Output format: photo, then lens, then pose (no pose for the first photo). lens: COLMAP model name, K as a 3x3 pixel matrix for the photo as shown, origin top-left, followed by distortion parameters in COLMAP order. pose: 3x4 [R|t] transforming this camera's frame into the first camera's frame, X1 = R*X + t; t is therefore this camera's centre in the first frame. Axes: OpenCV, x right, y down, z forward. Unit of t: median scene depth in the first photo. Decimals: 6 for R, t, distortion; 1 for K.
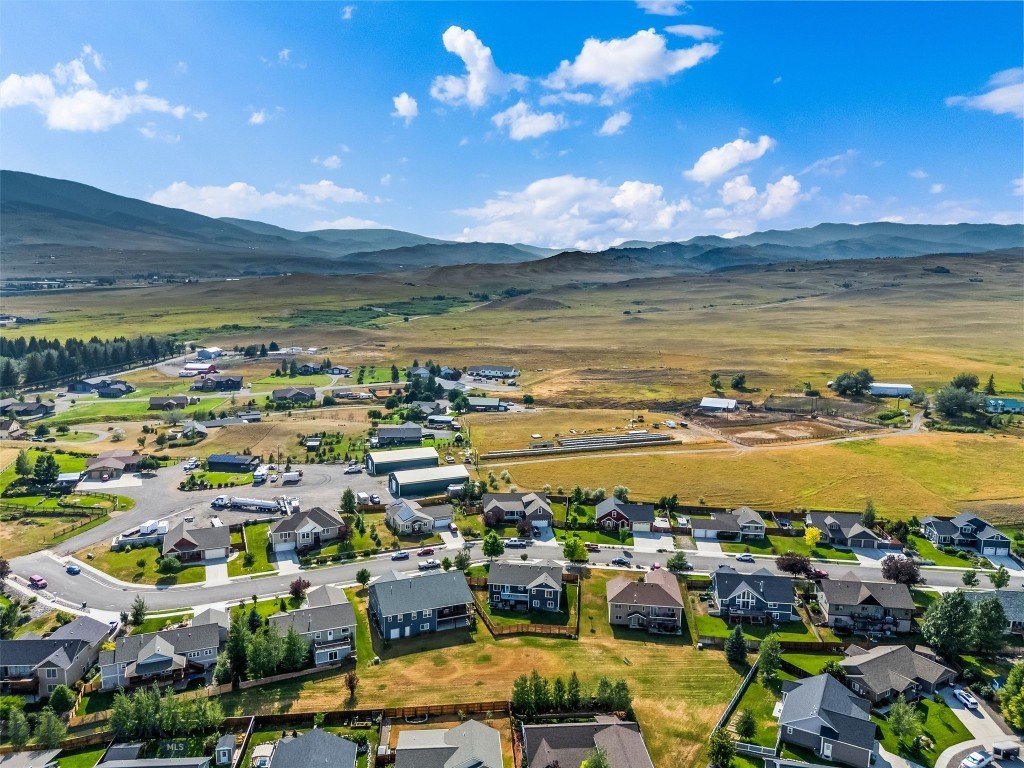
lens RADIAL K [[762.2, 0, 511.9], [0, 762.2, 383.6], [0, 0, 1]] dist [0.064632, -0.059866]
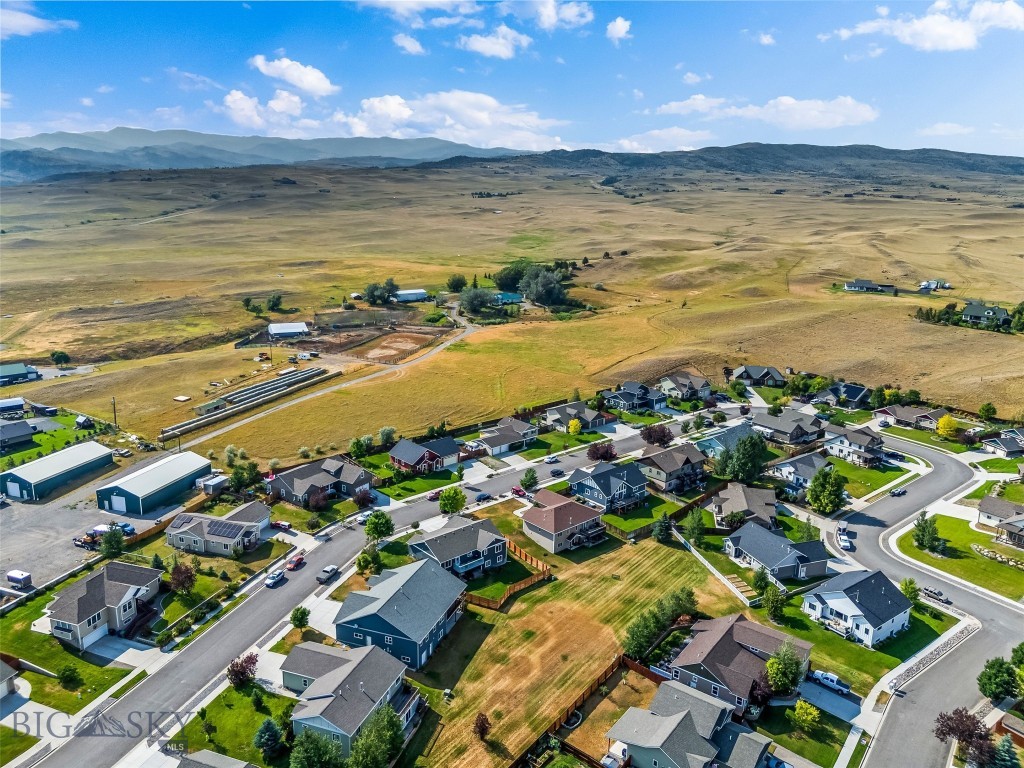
lens RADIAL K [[762.2, 0, 515.3], [0, 762.2, 383.8], [0, 0, 1]] dist [0.064632, -0.059866]
pose [[0.660052, -0.191324, 0.726448, -0.424697], [0.108001, 0.981146, 0.160274, -0.049527], [-0.743416, -0.027332, 0.668271, 0.277156]]
